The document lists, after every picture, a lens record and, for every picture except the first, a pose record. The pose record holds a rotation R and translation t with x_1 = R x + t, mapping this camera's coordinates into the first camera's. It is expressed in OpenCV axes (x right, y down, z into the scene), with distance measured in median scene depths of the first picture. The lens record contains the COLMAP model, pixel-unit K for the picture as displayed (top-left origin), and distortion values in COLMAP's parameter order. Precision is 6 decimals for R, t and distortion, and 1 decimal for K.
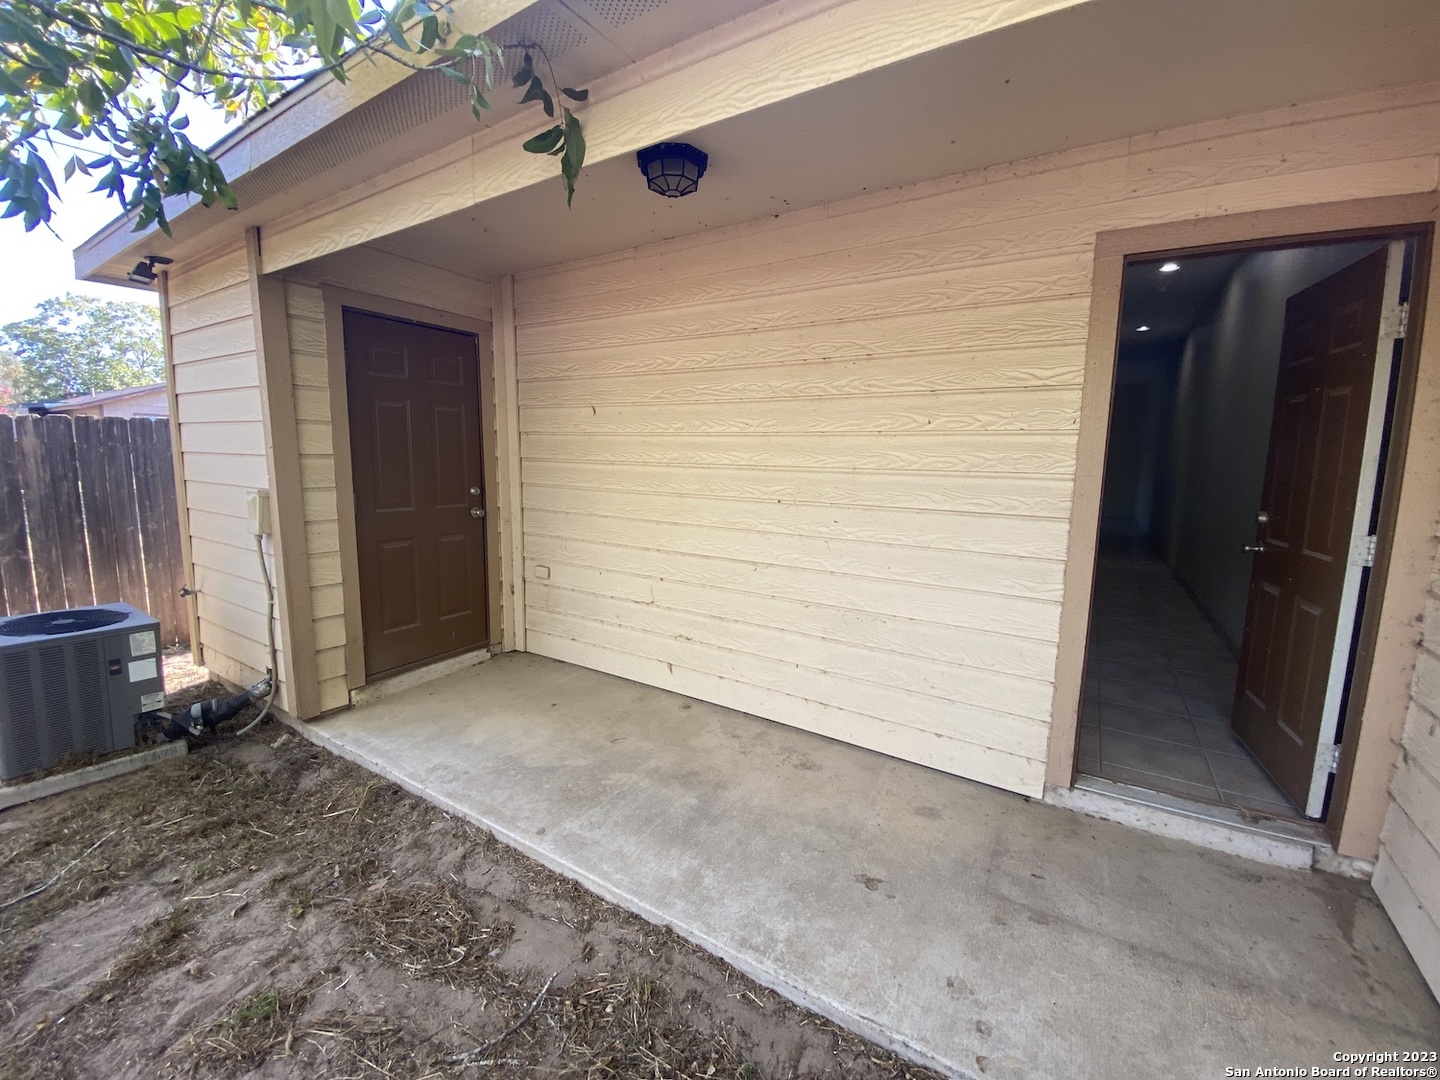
lens RADIAL K [[593.4, 0, 726.8], [0, 593.4, 527.2], [0, 0, 1]] dist [-0.034223, -0.000081]
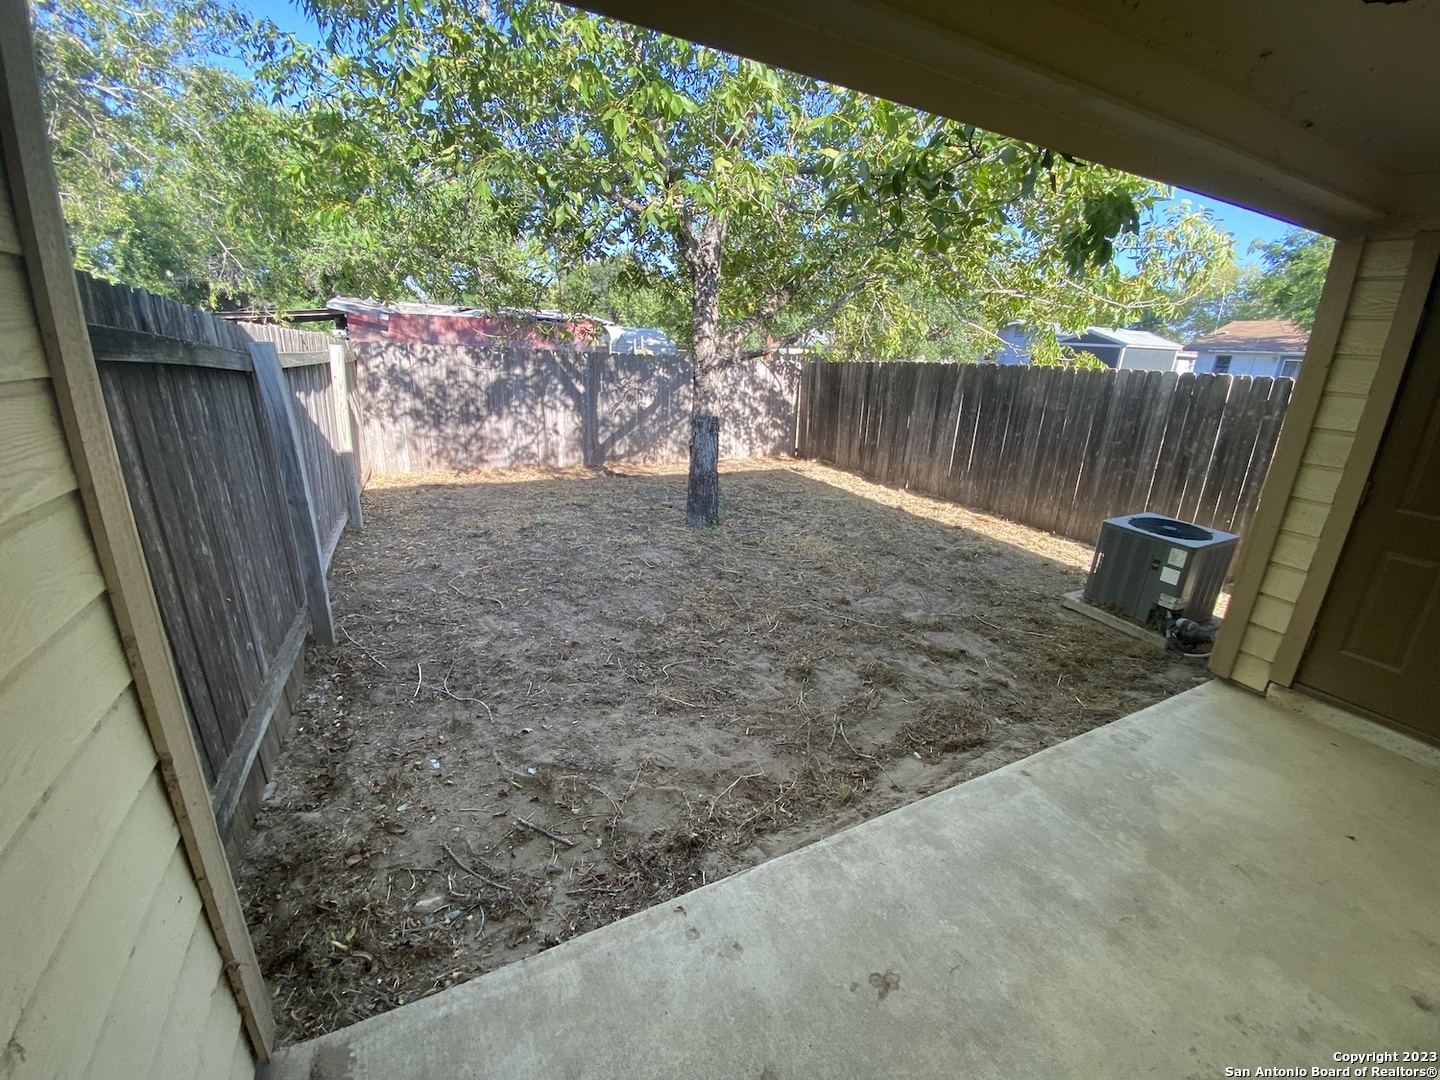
lens RADIAL K [[592.7, 0, 713.9], [0, 592.7, 545.0], [0, 0, 1]] dist [0.000873, -0.011595]
pose [[-0.535299, 0.239465, -0.810007, 0.727775], [-0.148760, 0.917254, 0.369480, -0.184190], [0.831460, 0.318279, -0.455382, 0.800260]]
